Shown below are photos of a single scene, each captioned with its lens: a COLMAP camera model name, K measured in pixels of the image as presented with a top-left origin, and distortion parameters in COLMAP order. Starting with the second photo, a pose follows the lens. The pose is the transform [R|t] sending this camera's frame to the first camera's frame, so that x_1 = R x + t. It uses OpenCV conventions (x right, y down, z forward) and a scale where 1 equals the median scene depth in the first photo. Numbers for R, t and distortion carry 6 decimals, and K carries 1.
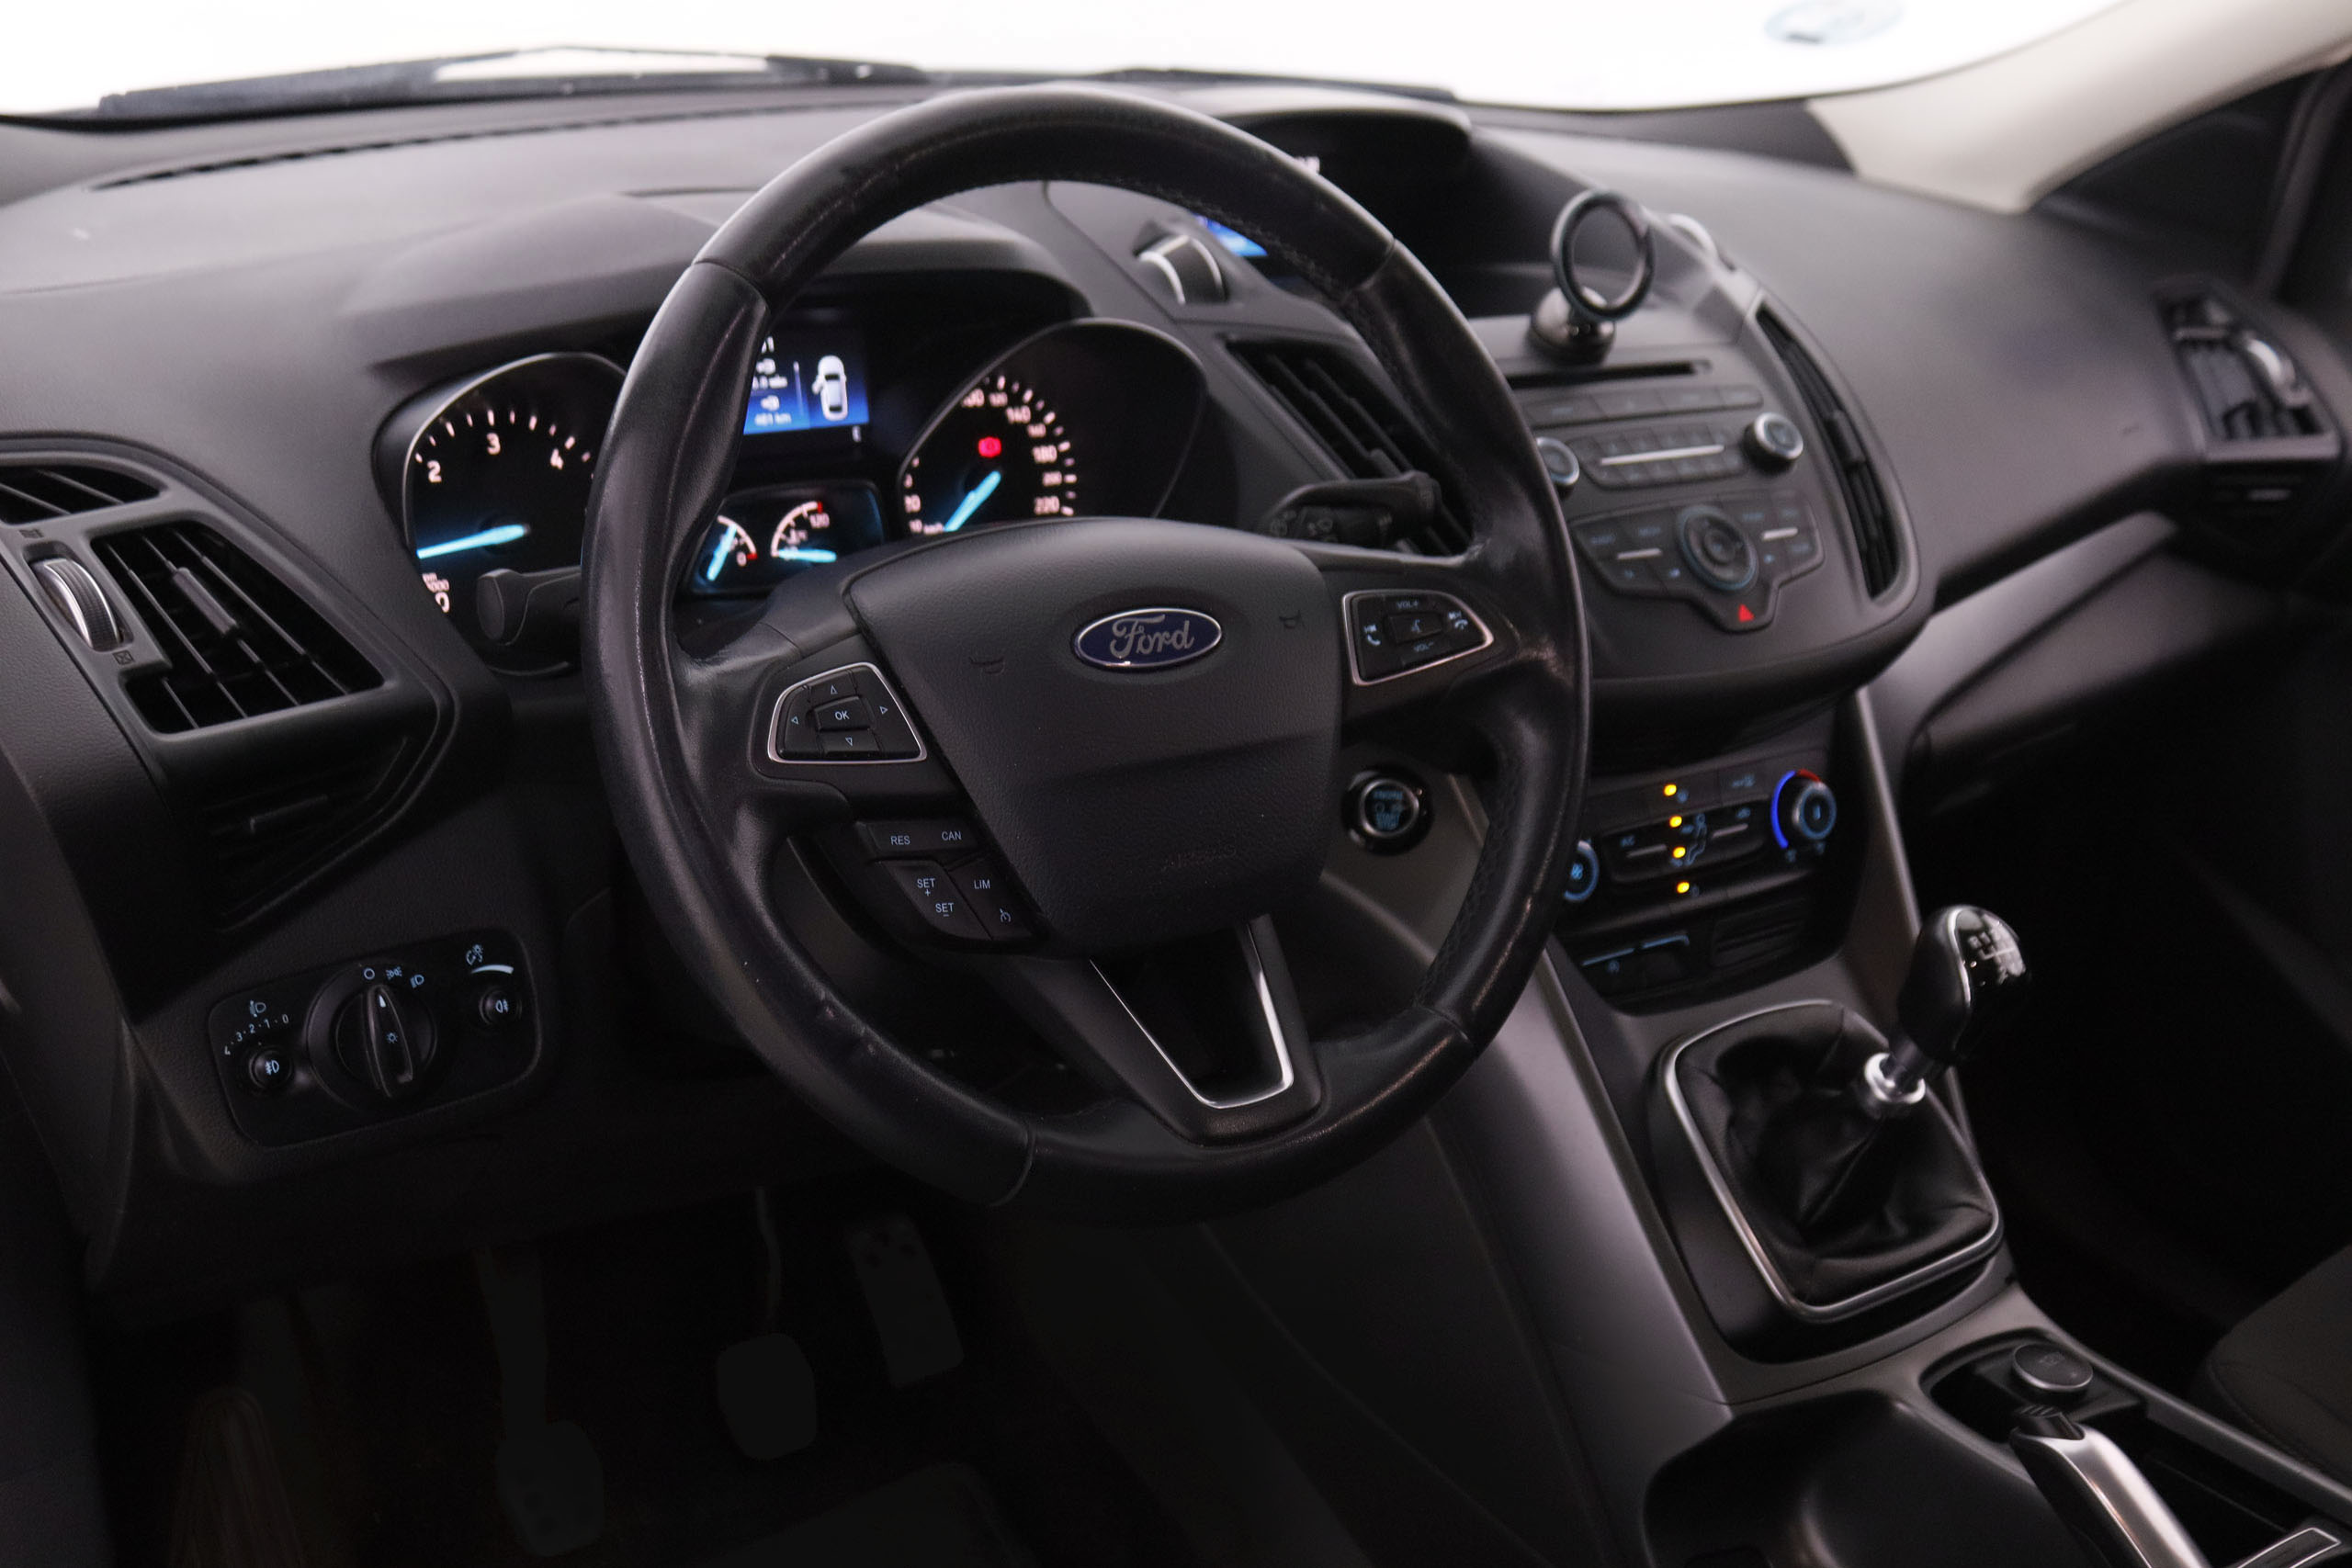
lens RADIAL K [[2670.1, 0, 1171.3], [0, 2670.1, 779.0], [0, 0, 1]] dist [-0.065104, 0.000000]
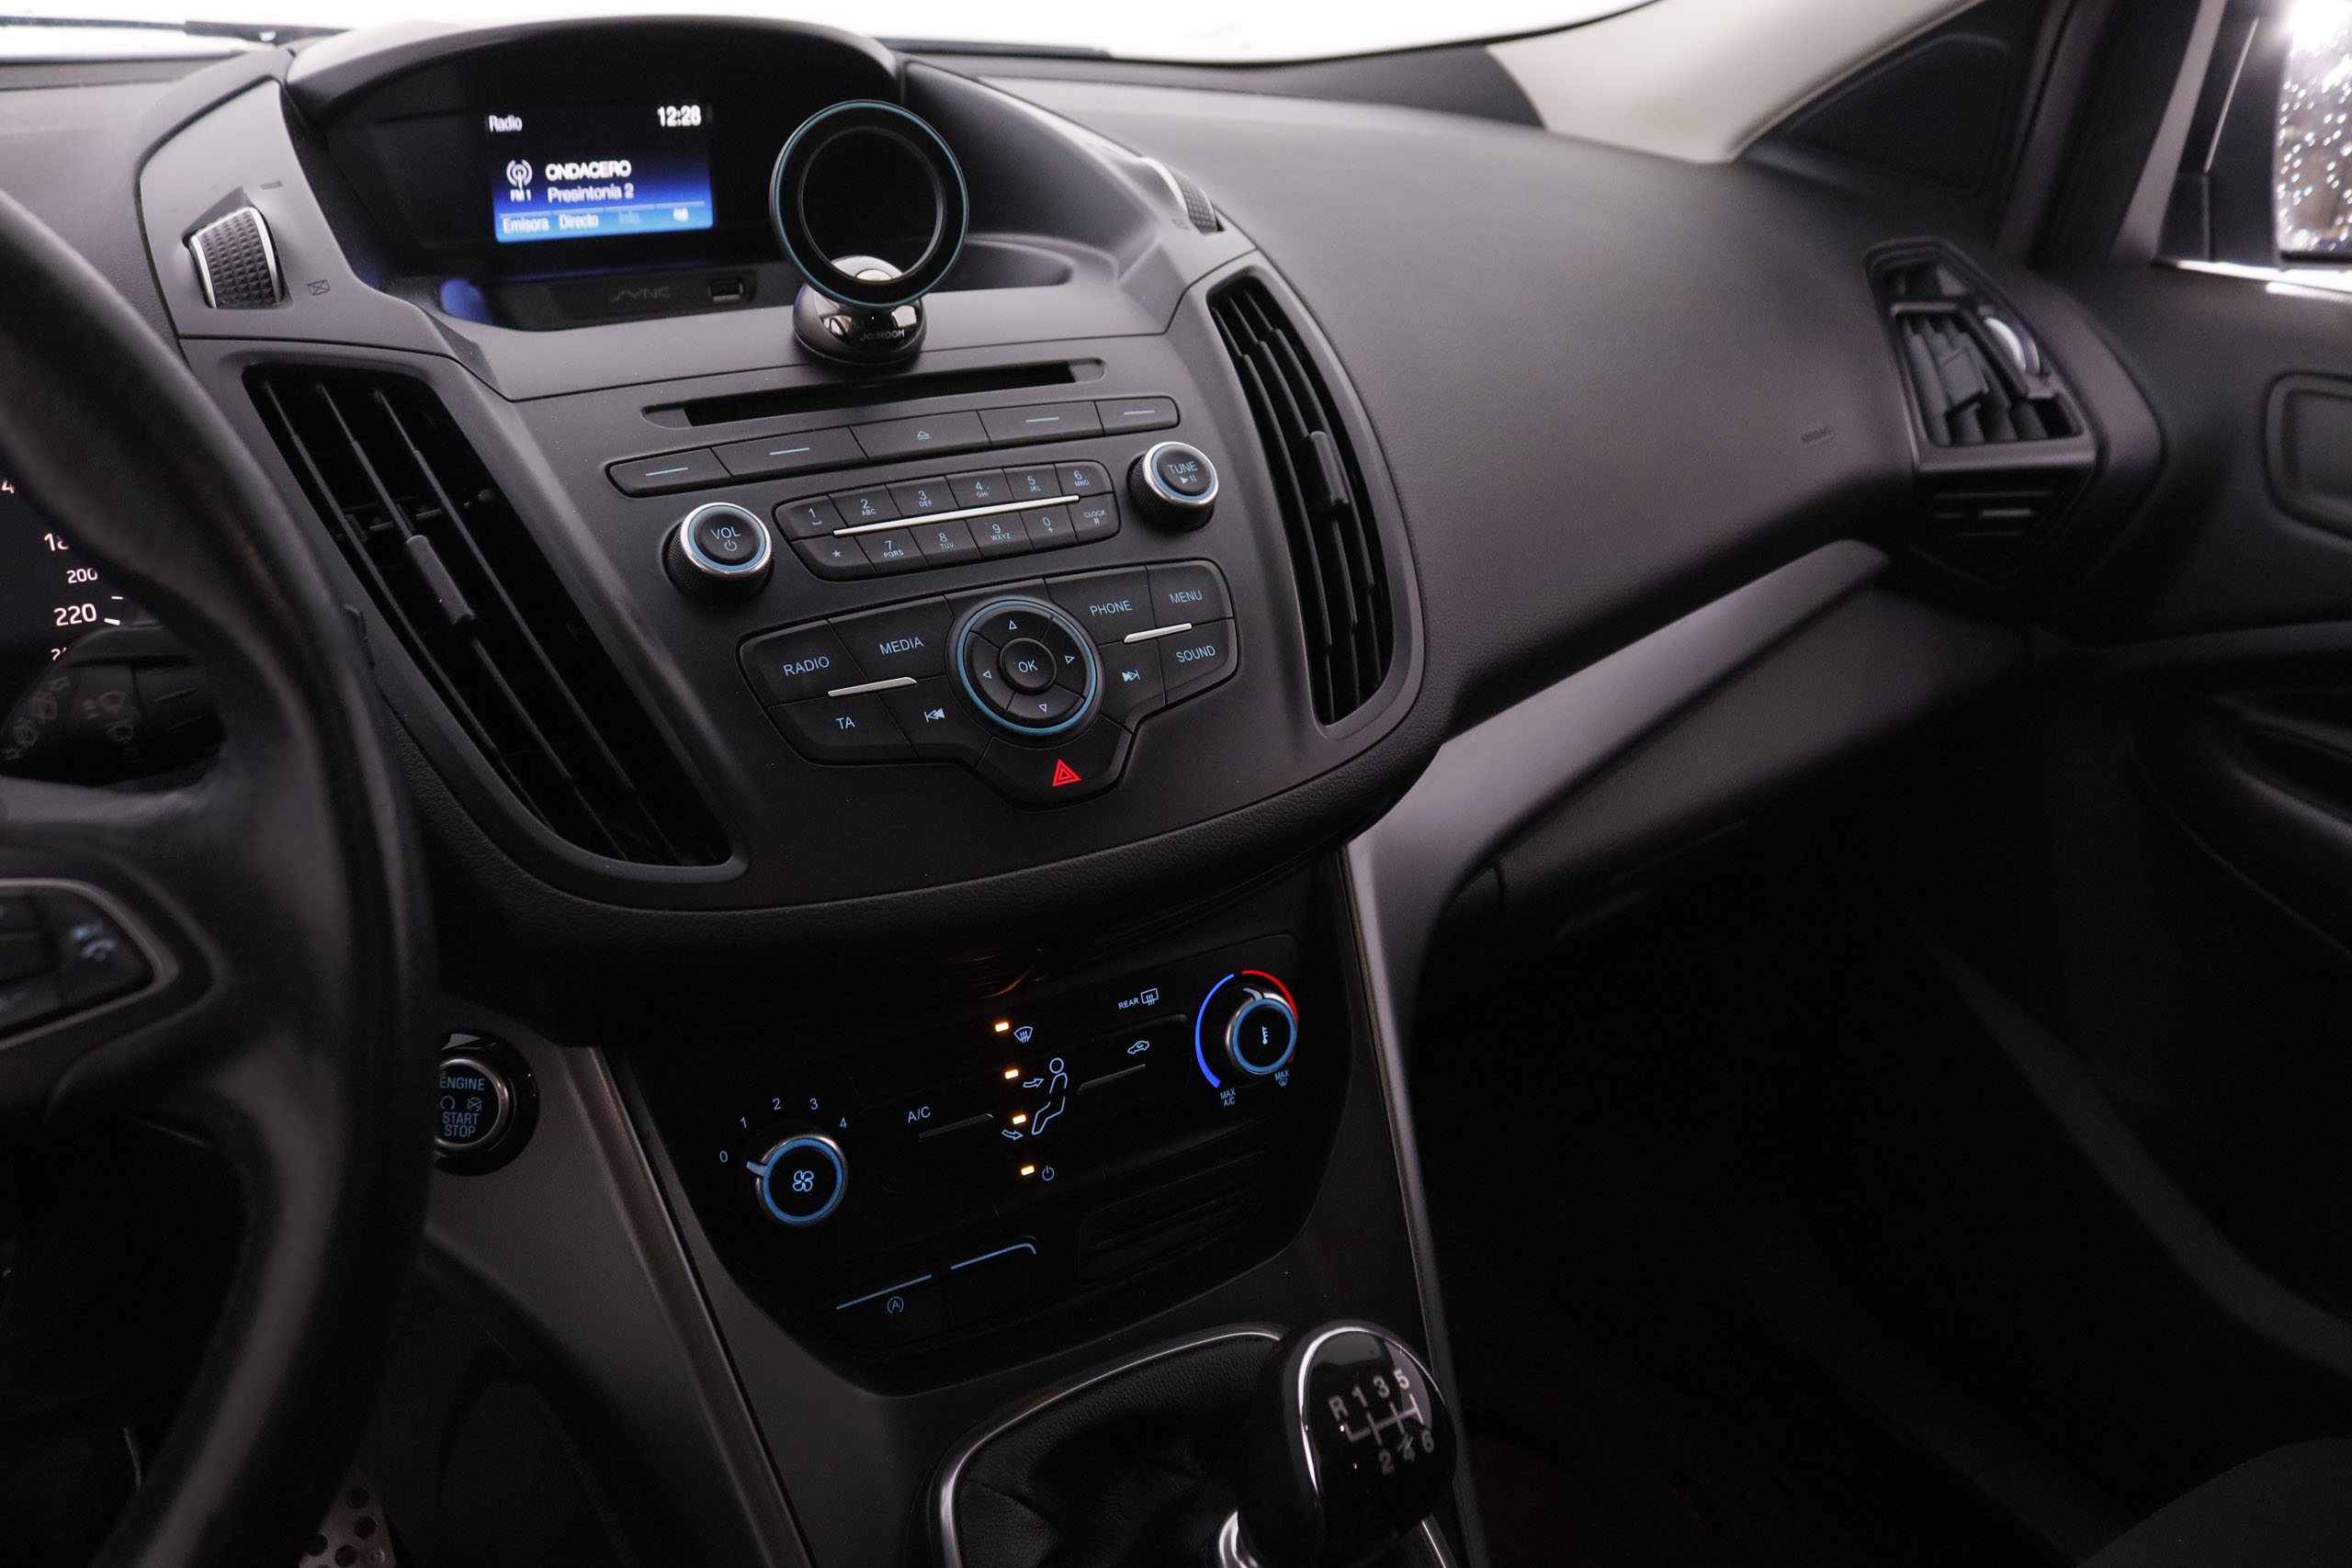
lens RADIAL K [[1954.0, 0, 1171.6], [0, 1954.0, 771.1], [0, 0, 1]] dist [-0.116234, 0.001065]
pose [[0.997846, -0.007117, -0.065216, 0.262390], [0.011040, 0.998138, 0.059994, -0.087278], [0.064668, -0.060585, 0.996066, 0.532852]]
